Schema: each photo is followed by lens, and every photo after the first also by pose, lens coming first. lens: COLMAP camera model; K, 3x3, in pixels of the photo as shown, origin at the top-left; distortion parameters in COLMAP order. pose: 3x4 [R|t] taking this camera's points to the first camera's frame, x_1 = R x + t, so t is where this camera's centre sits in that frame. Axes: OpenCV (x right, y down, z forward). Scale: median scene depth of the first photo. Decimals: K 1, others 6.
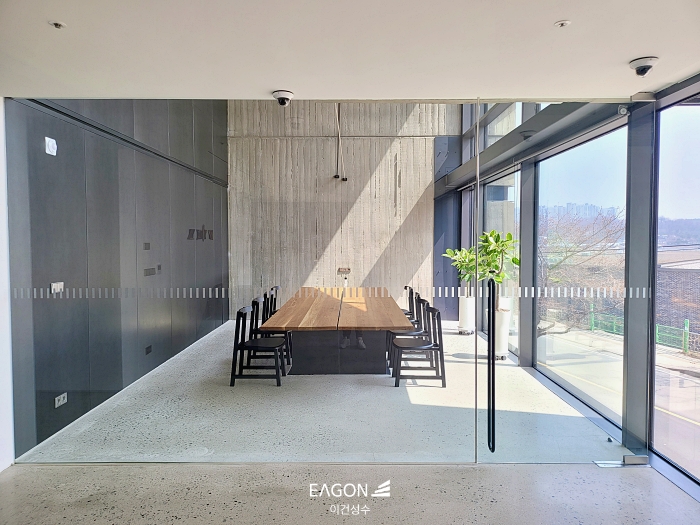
lens RADIAL K [[492.5, 0, 350.0], [0, 492.5, 262.5], [0, 0, 1]] dist [0.000201, -0.000386]
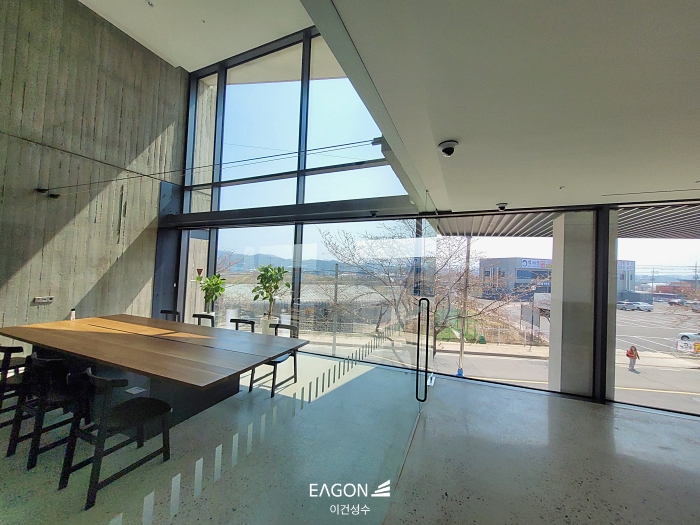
lens RADIAL K [[275.5, 0, 350.0], [0, 275.5, 262.5], [0, 0, 1]] dist [0.000302, 0.000053]
pose [[0.386695, 0.037699, 0.921437, -0.255719], [0.021961, 0.998504, -0.050068, -0.014036], [-0.921946, 0.039597, 0.385289, 0.325725]]
